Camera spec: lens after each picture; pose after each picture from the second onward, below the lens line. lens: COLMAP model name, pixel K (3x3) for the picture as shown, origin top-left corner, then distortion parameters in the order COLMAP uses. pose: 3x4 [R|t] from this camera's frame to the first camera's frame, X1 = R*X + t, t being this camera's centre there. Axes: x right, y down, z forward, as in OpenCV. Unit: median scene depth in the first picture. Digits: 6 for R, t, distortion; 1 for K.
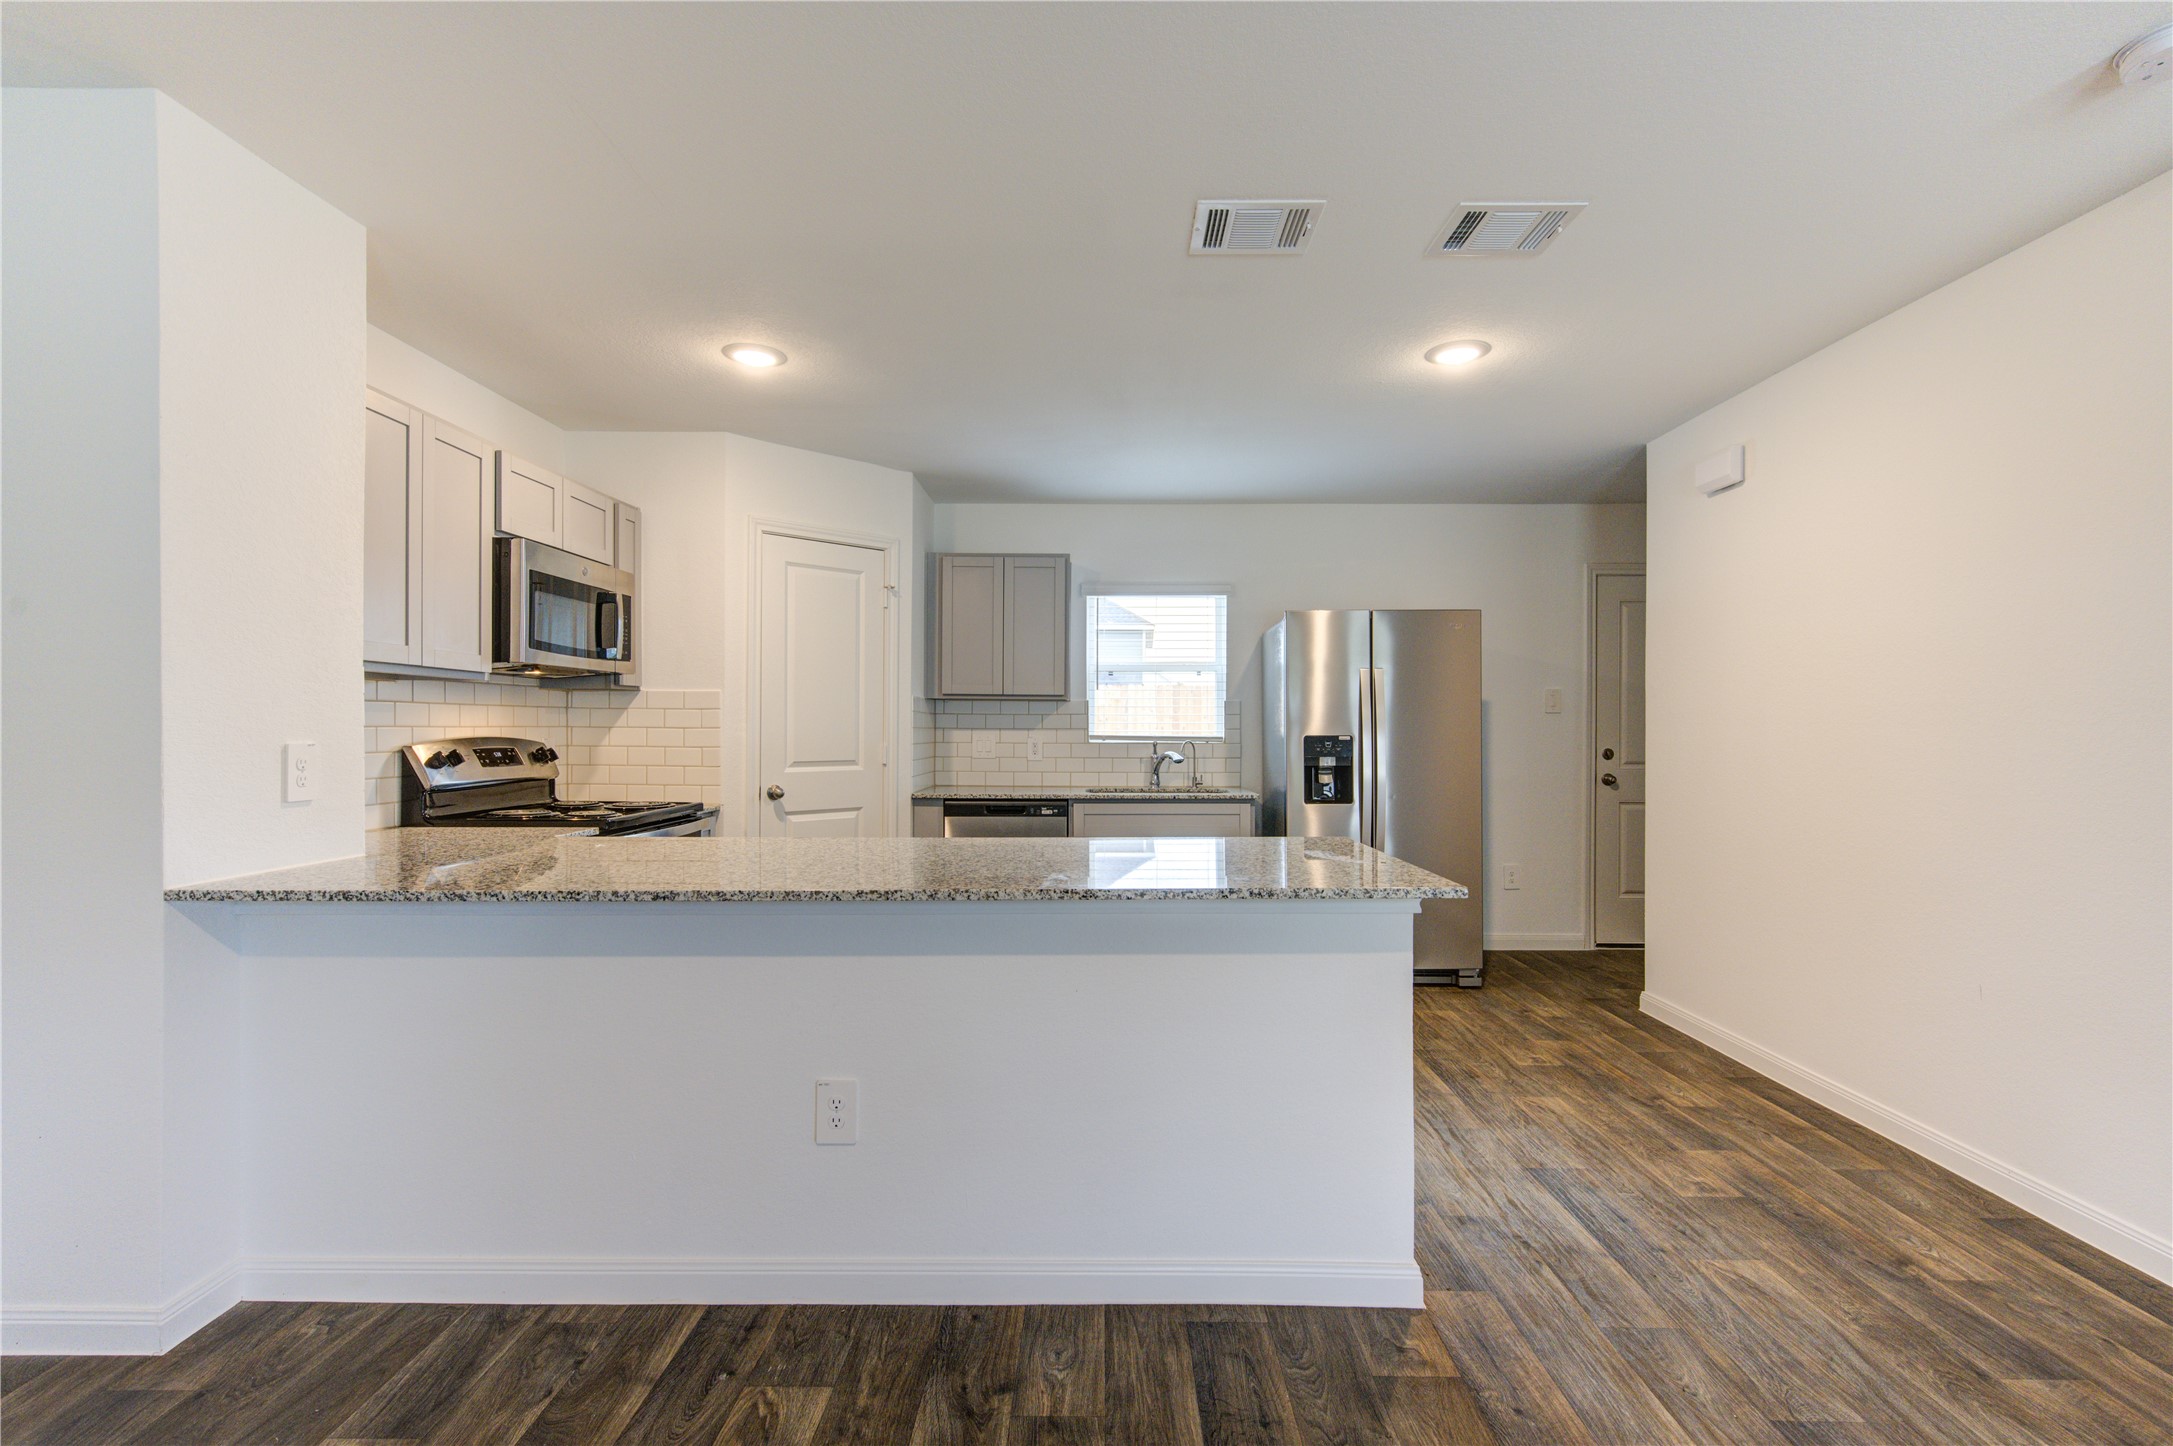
lens RADIAL K [[1029.7, 0, 1159.0], [0, 1029.7, 727.1], [0, 0, 1]] dist [0.010547, -0.002192]
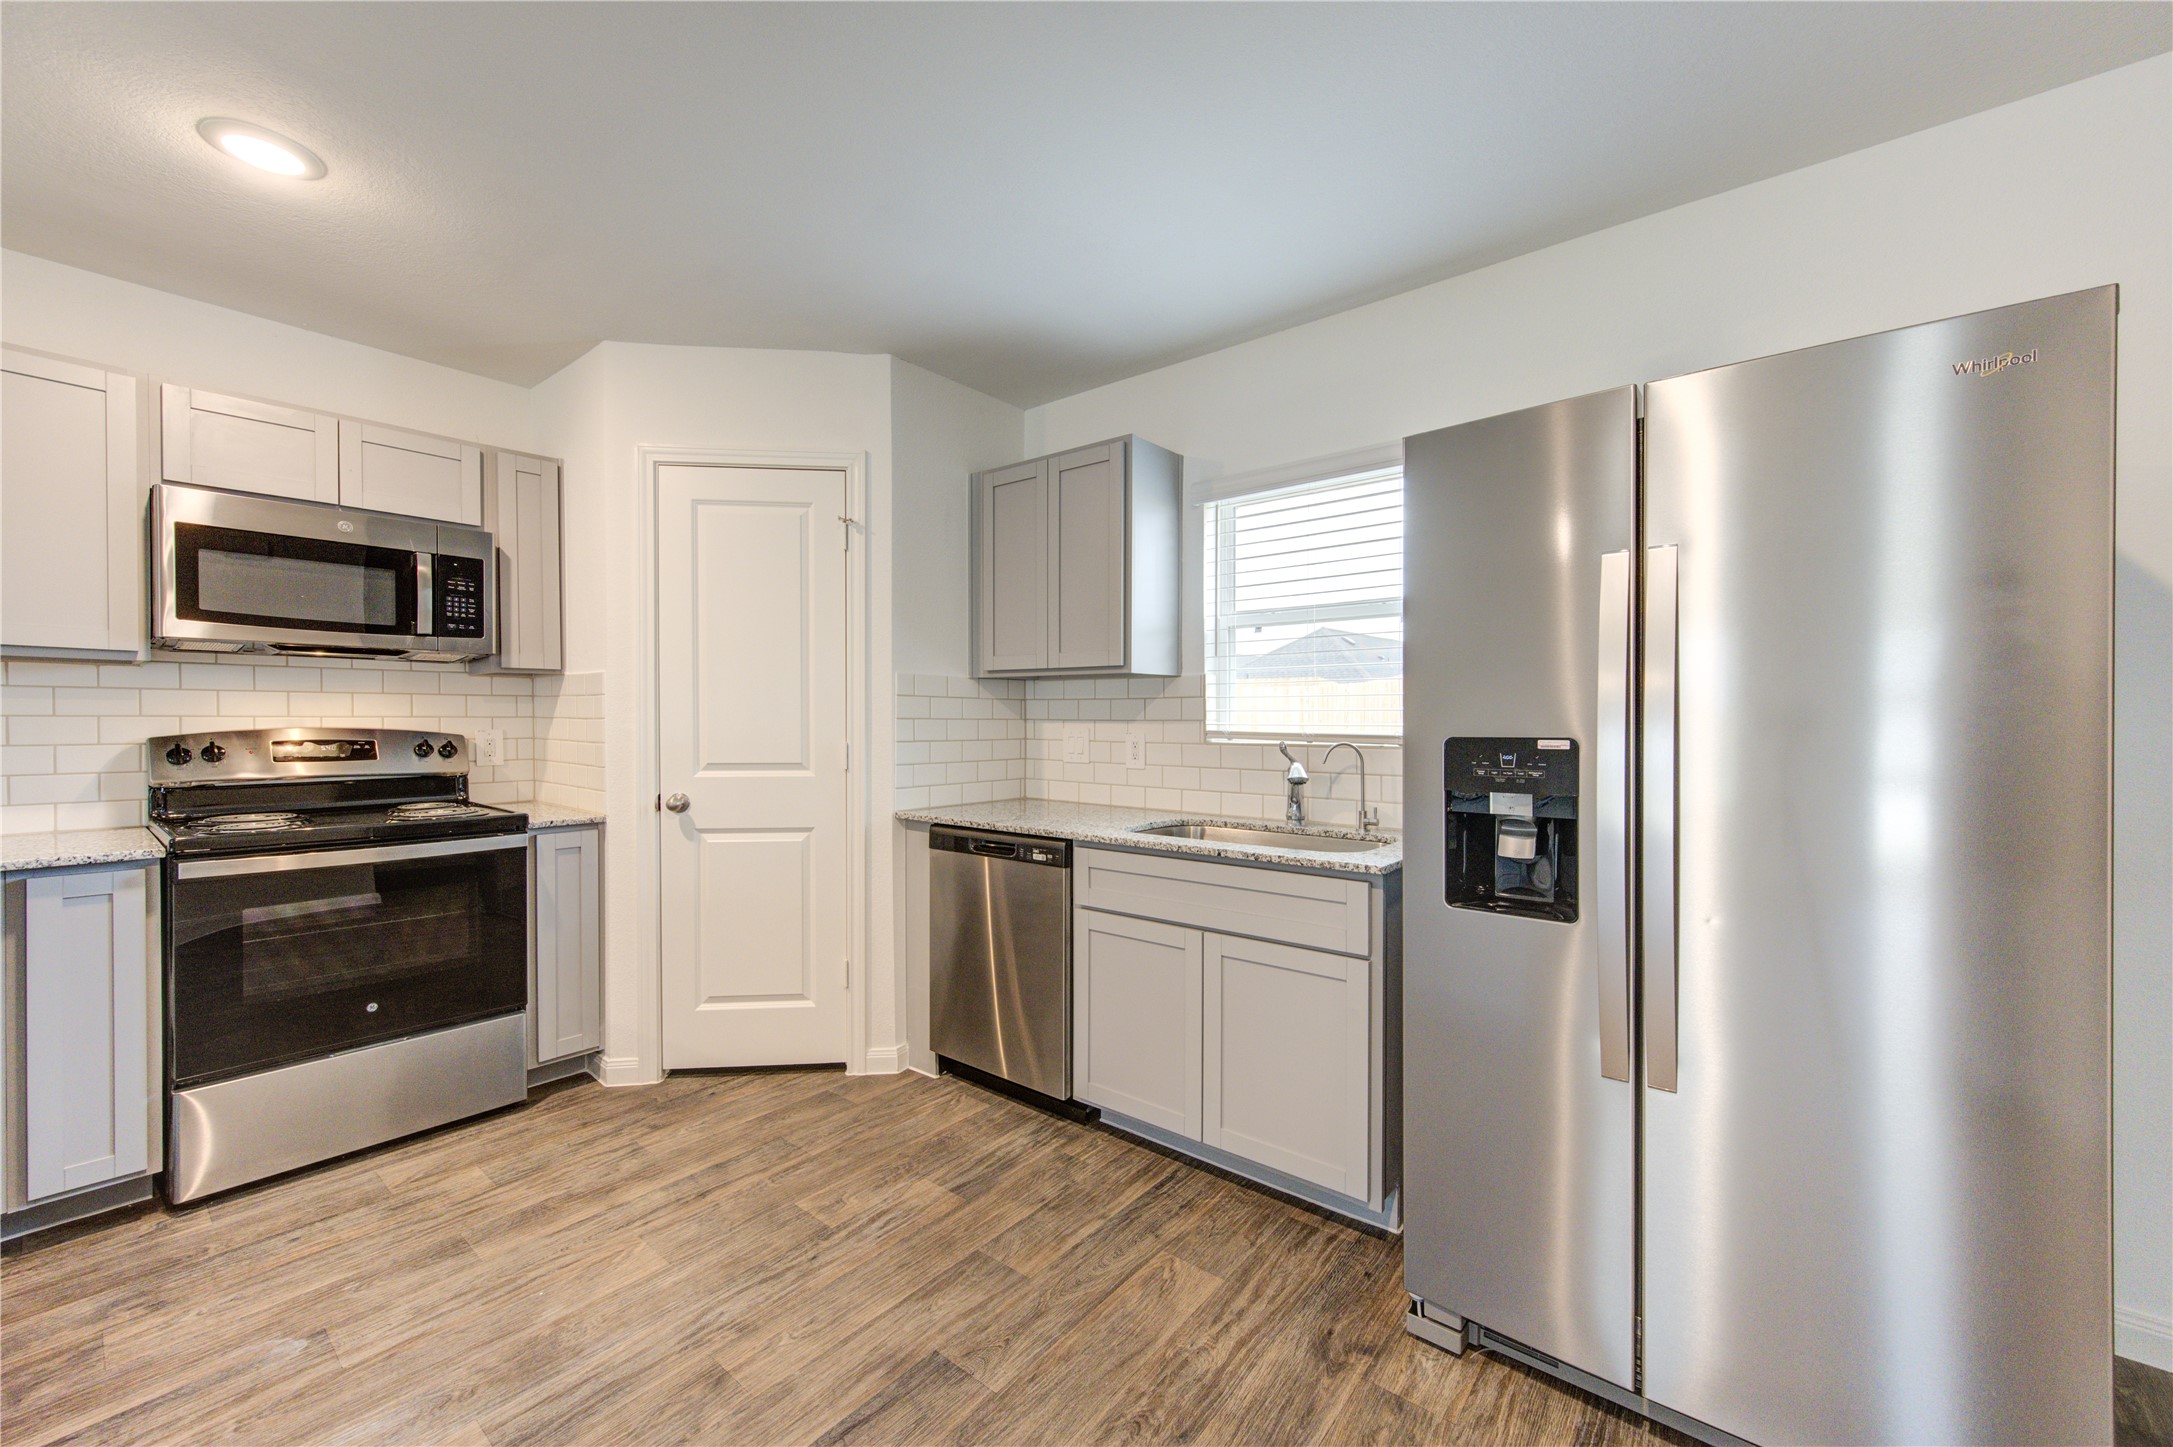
lens RADIAL K [[895.6, 0, 1057.1], [0, 895.6, 728.7], [0, 0, 1]] dist [-0.005989, 0.000031]
pose [[0.750867, 0.006317, -0.660423, 0.287379], [0.000022, 0.999954, 0.009589, 0.001917], [0.660453, -0.007215, 0.750833, 0.711035]]
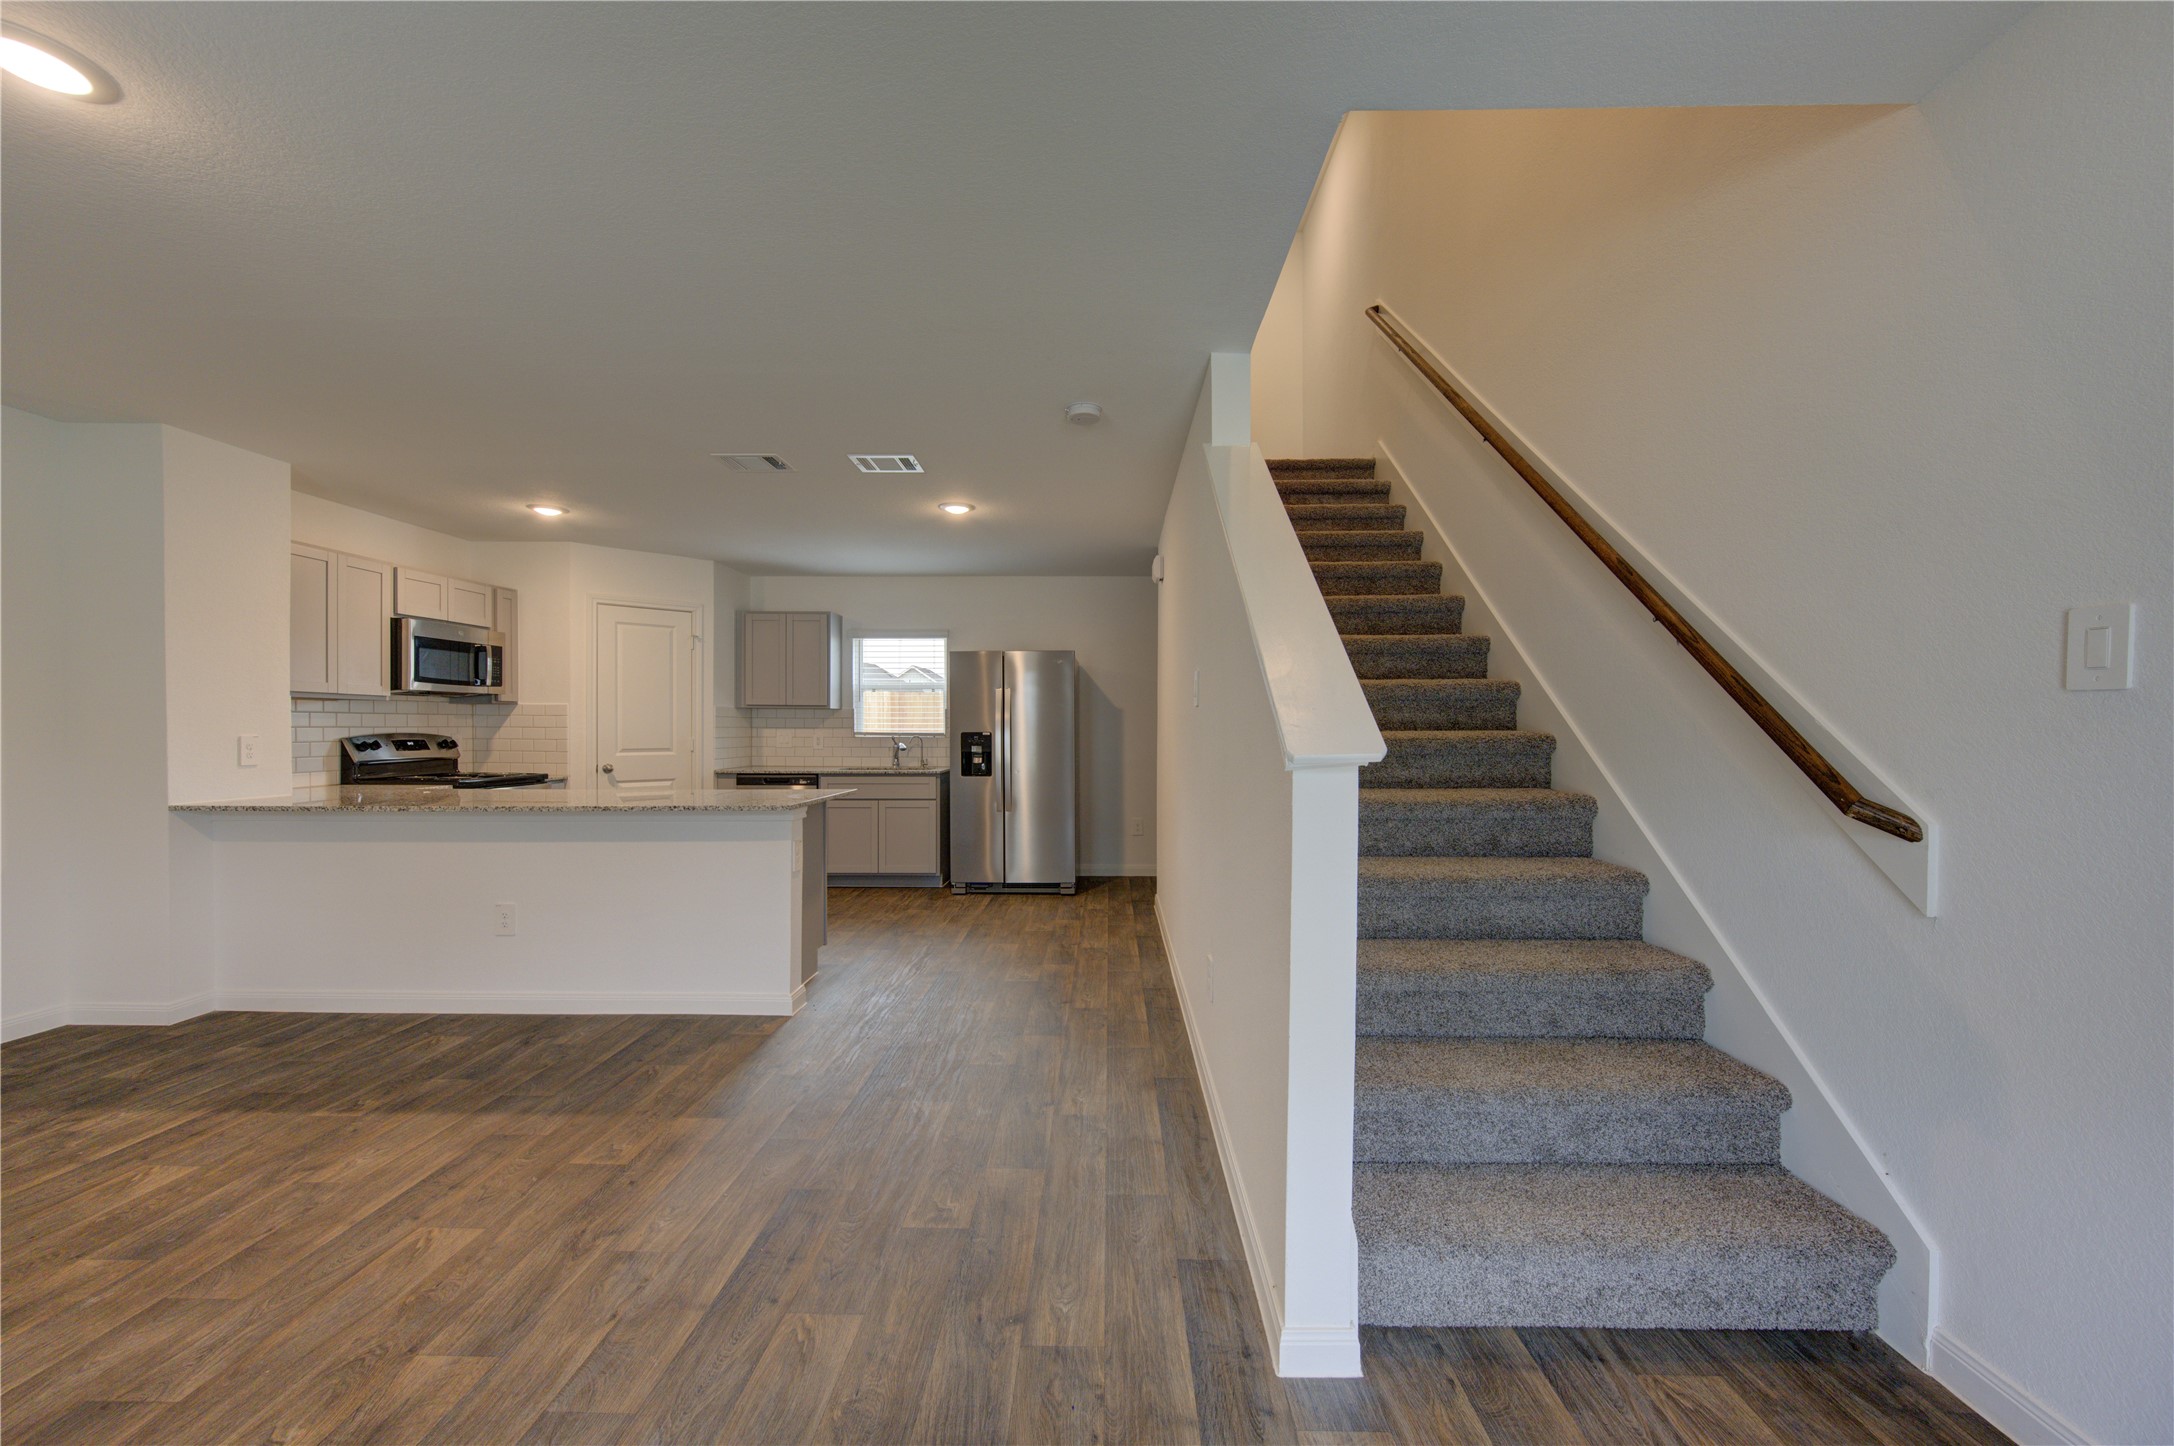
lens RADIAL K [[878.4, 0, 1143.7], [0, 878.4, 732.2], [0, 0, 1]] dist [0.000672, -0.000344]
pose [[0.999969, 0.000217, -0.007934, 0.474540], [-0.000158, 0.999972, 0.007454, -0.002125], [0.007935, -0.007453, 0.999941, -0.350323]]
